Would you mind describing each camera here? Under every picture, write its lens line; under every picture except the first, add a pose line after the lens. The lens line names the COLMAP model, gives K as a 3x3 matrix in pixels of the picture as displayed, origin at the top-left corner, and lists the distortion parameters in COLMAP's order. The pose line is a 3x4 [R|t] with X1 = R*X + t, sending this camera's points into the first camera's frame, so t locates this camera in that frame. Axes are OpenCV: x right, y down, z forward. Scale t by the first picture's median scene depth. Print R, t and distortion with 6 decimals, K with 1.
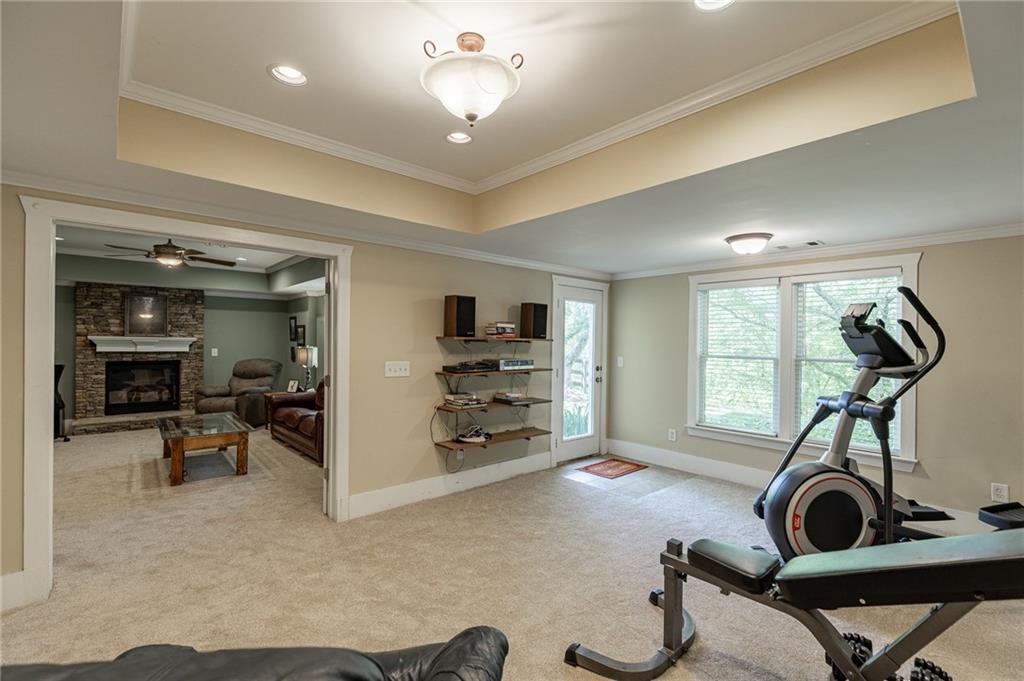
lens RADIAL K [[456.5, 0, 519.2], [0, 456.5, 341.1], [0, 0, 1]] dist [0.004161, 0.000378]
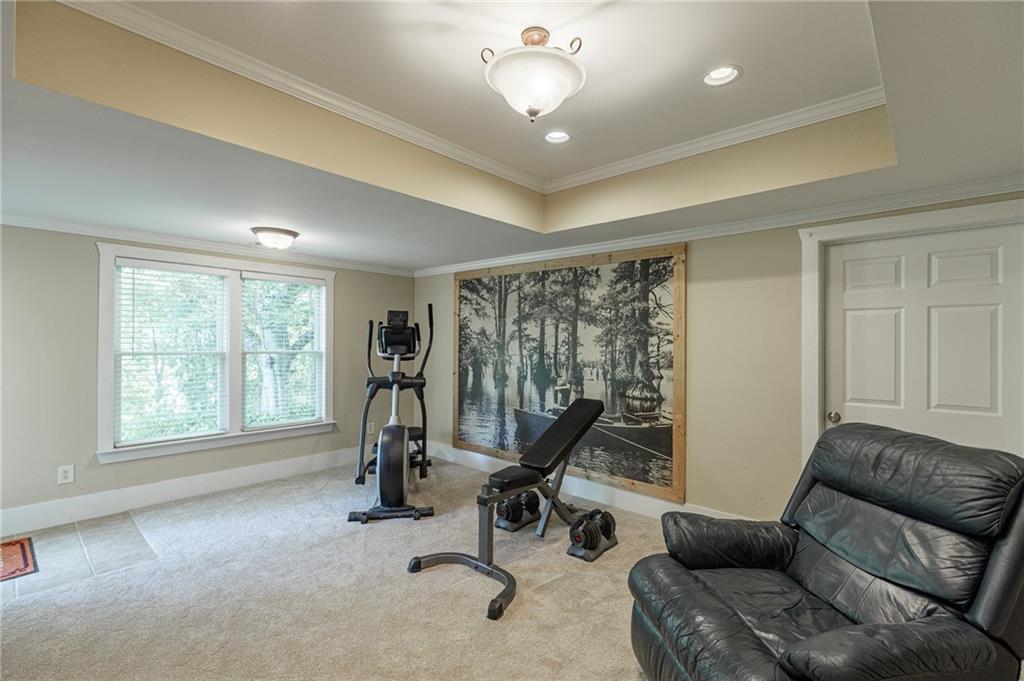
lens RADIAL K [[456.5, 0, 519.2], [0, 456.5, 341.1], [0, 0, 1]] dist [0.004161, 0.000378]
pose [[-0.104390, -0.010123, 0.994485, -0.298644], [-0.009799, 0.999910, 0.009150, -0.001077], [-0.994488, -0.008790, -0.104479, 0.310342]]
